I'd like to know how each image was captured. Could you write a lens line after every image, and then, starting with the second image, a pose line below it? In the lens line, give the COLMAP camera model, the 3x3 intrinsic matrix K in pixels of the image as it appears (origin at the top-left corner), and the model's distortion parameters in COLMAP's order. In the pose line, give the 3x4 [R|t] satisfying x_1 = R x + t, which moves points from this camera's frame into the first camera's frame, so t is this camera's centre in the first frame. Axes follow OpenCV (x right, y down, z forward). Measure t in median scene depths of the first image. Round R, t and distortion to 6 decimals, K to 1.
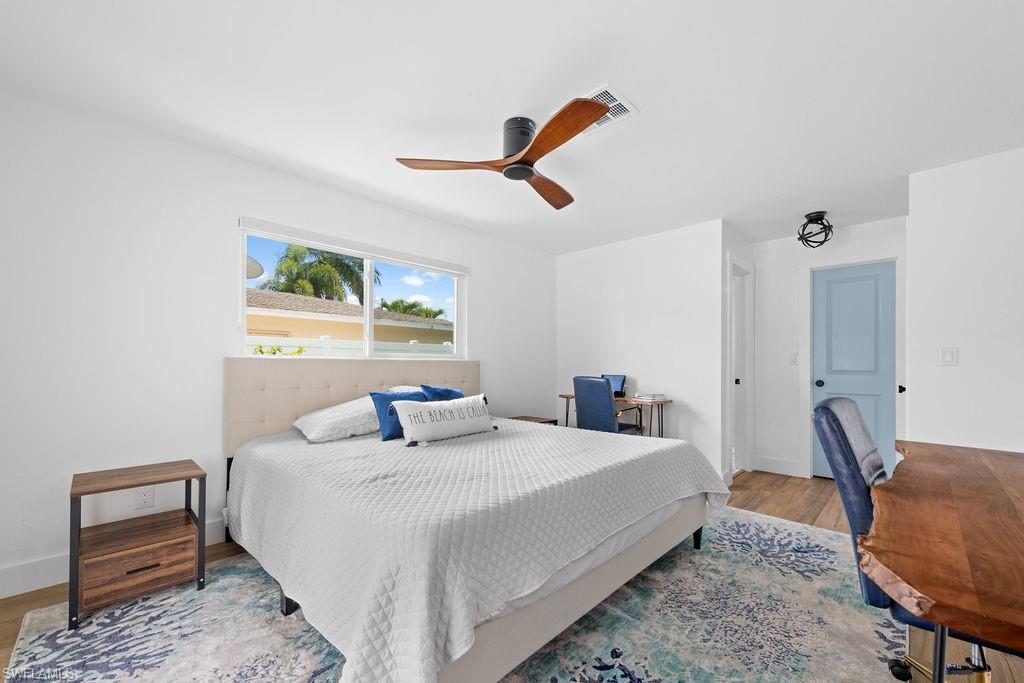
lens RADIAL K [[408.5, 0, 517.2], [0, 408.5, 373.1], [0, 0, 1]] dist [0.012666, -0.001326]
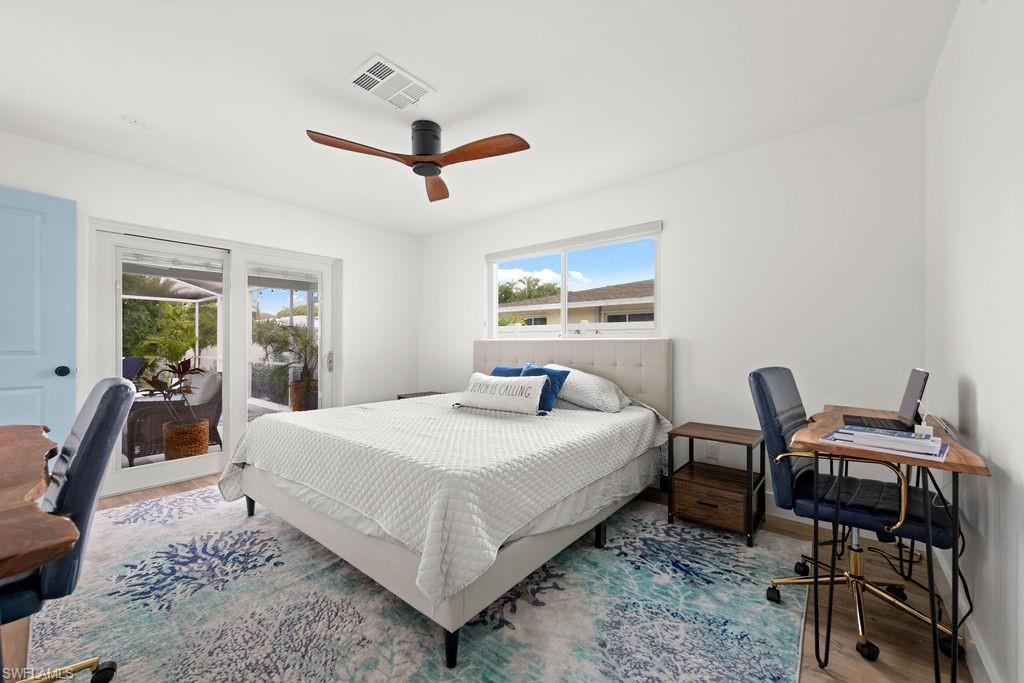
lens RADIAL K [[408.5, 0, 511.1], [0, 408.5, 341.1], [0, 0, 1]] dist [0.012666, -0.001326]
pose [[0.062666, -0.015231, -0.997918, 0.348838], [-0.012454, 0.999794, -0.016042, -0.003132], [0.997957, 0.013434, 0.062464, 0.358679]]
